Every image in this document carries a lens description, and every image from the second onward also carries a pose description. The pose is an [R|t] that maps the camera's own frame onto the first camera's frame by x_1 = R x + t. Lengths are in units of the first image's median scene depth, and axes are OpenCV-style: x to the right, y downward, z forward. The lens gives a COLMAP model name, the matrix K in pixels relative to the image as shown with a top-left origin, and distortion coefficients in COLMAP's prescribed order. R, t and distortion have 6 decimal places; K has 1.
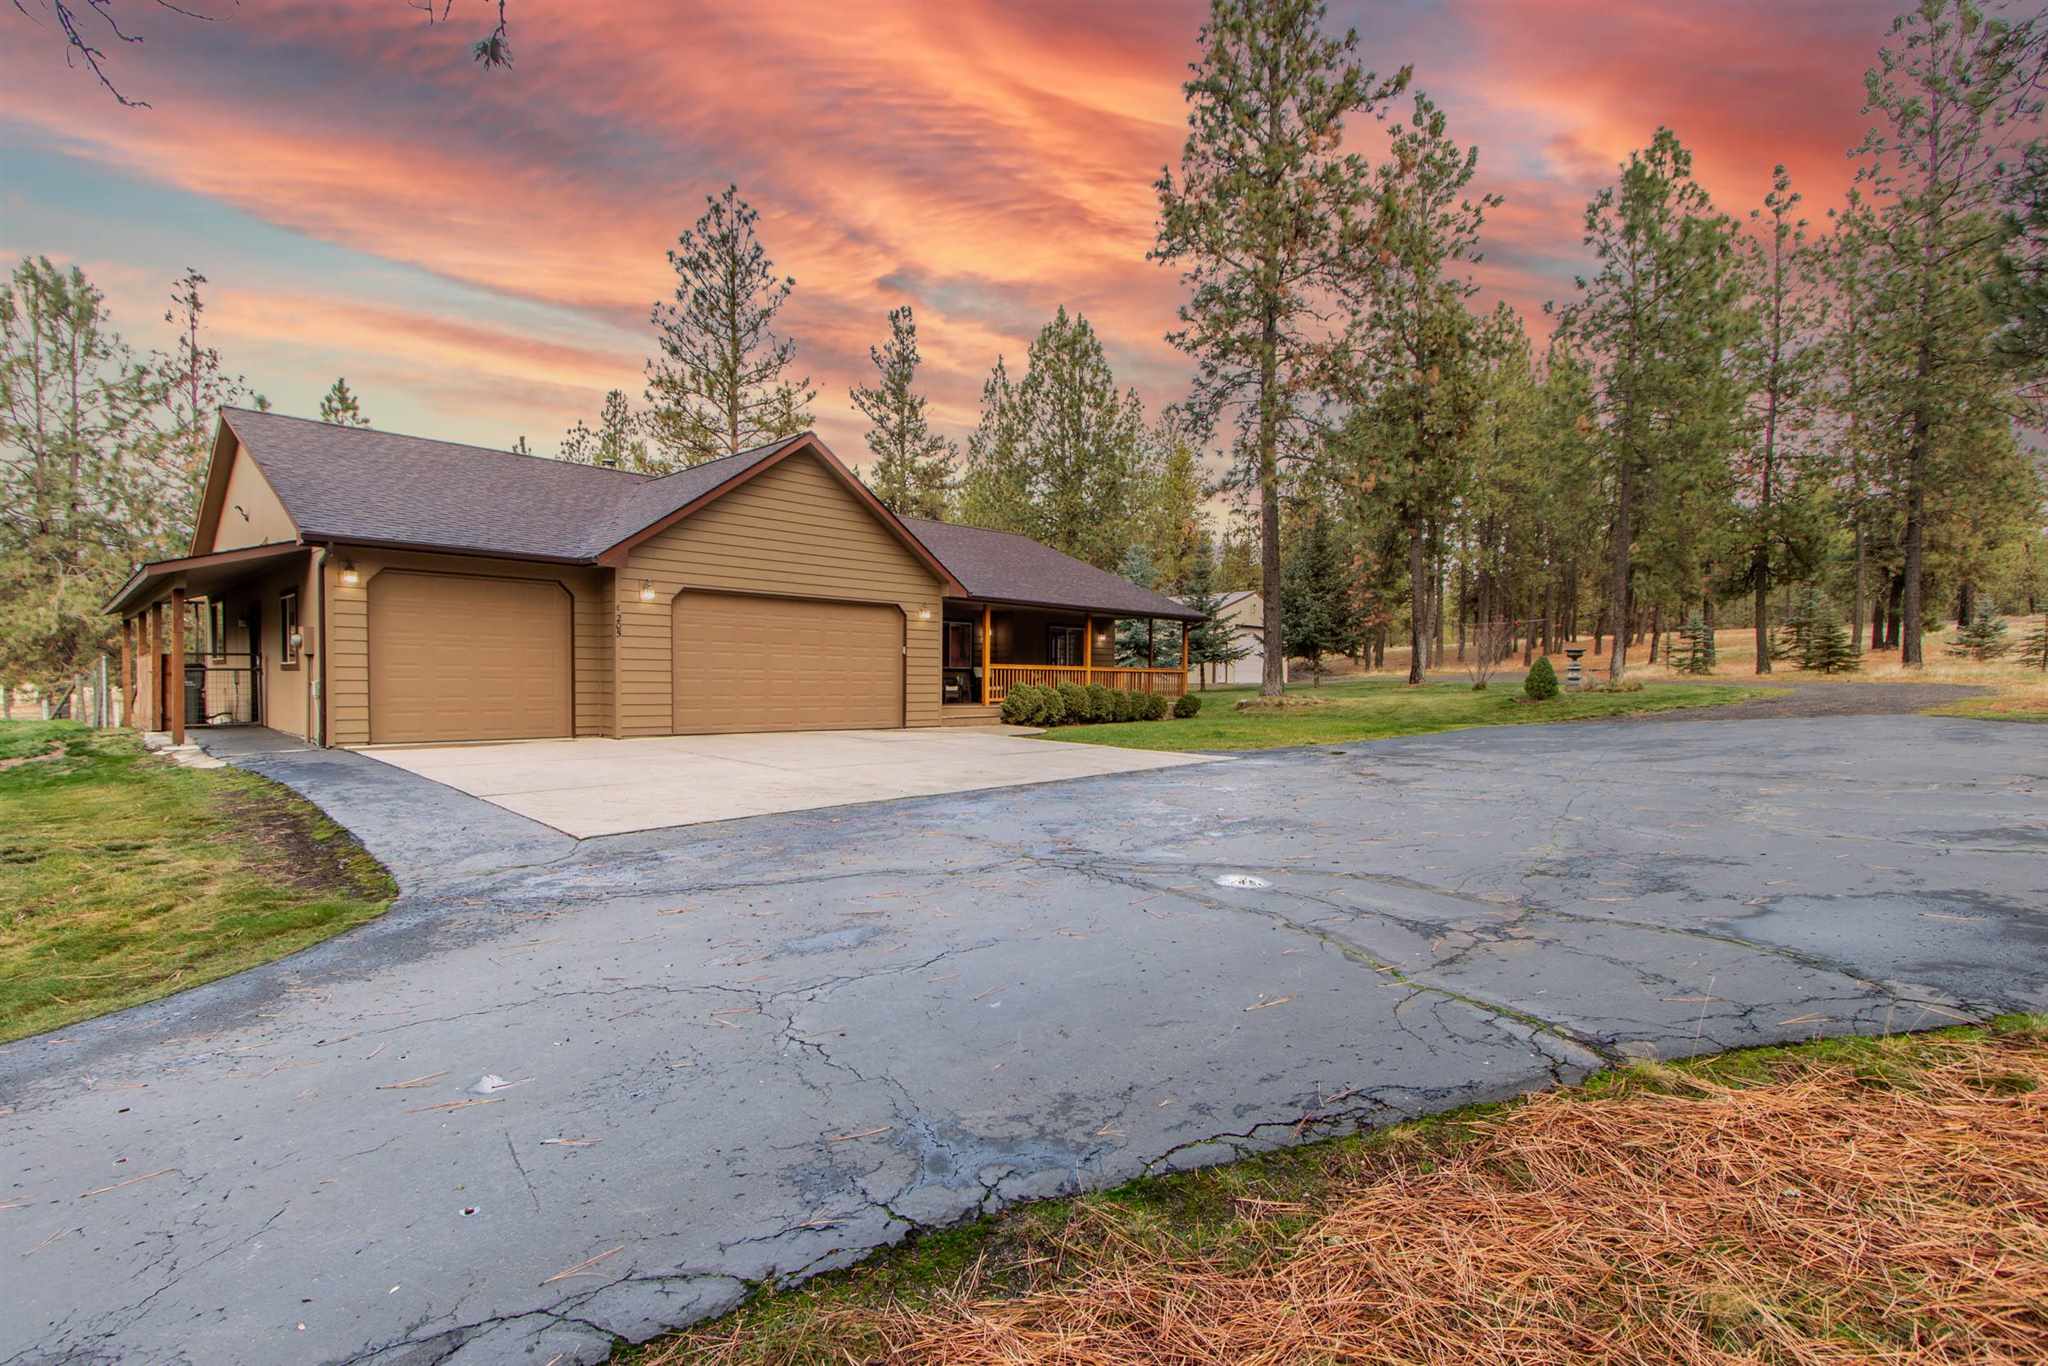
lens RADIAL K [[950.3, 0, 1024.0], [0, 950.3, 683.0], [0, 0, 1]] dist [0.001400, 0.000193]
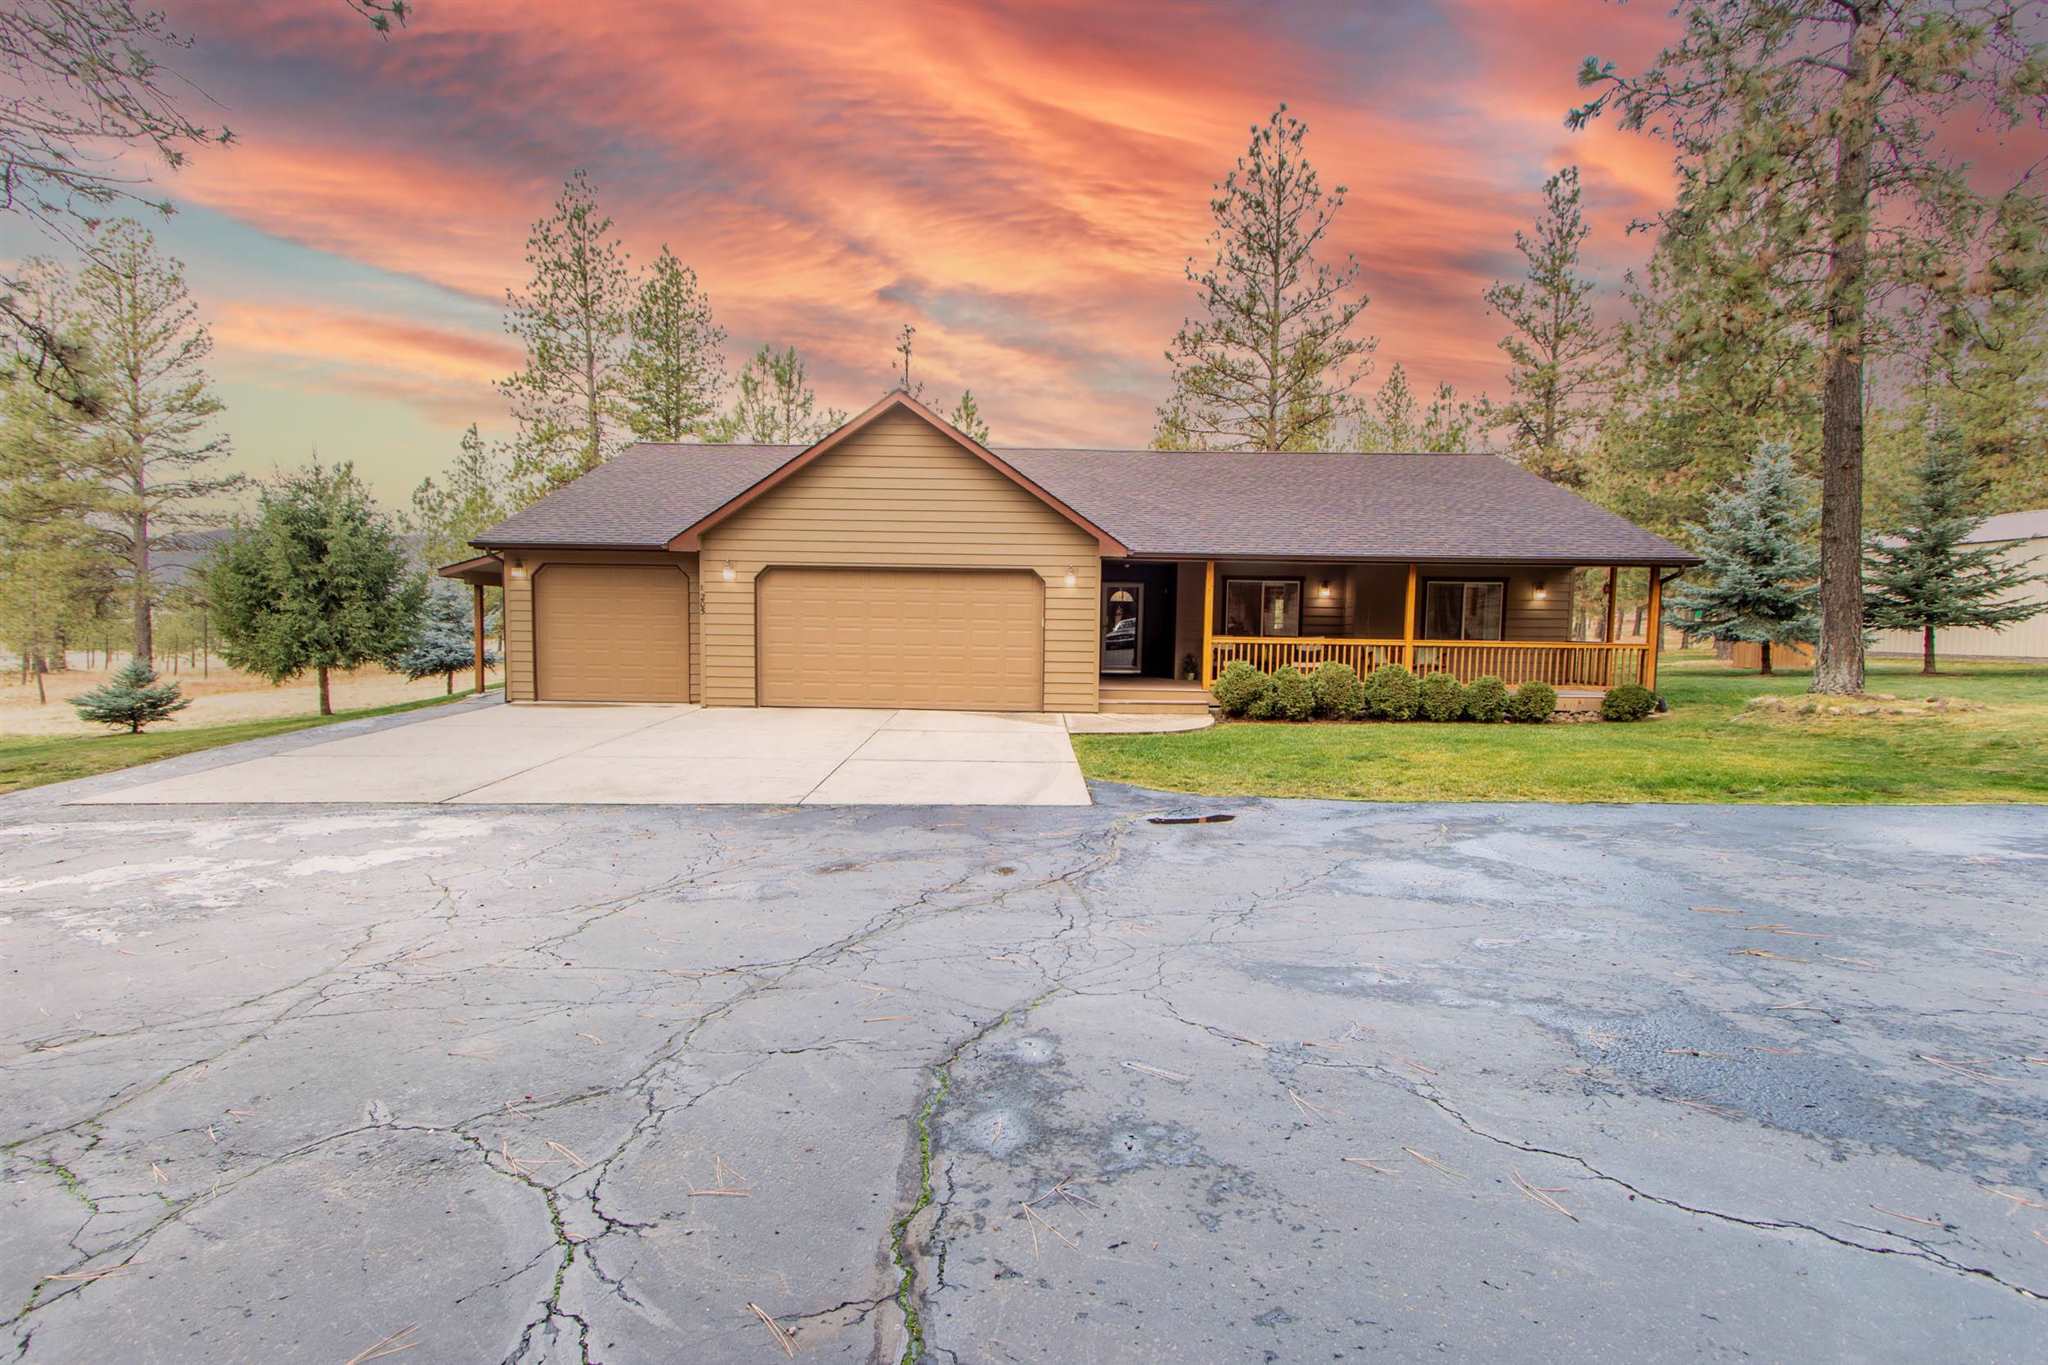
lens RADIAL K [[950.3, 0, 1024.0], [0, 950.3, 682.5], [0, 0, 1]] dist [0.001400, 0.000193]
pose [[0.705962, 0.050579, -0.706441, 0.527678], [-0.012985, 0.998203, 0.058492, -0.033397], [0.708130, -0.032120, 0.705351, 0.416086]]
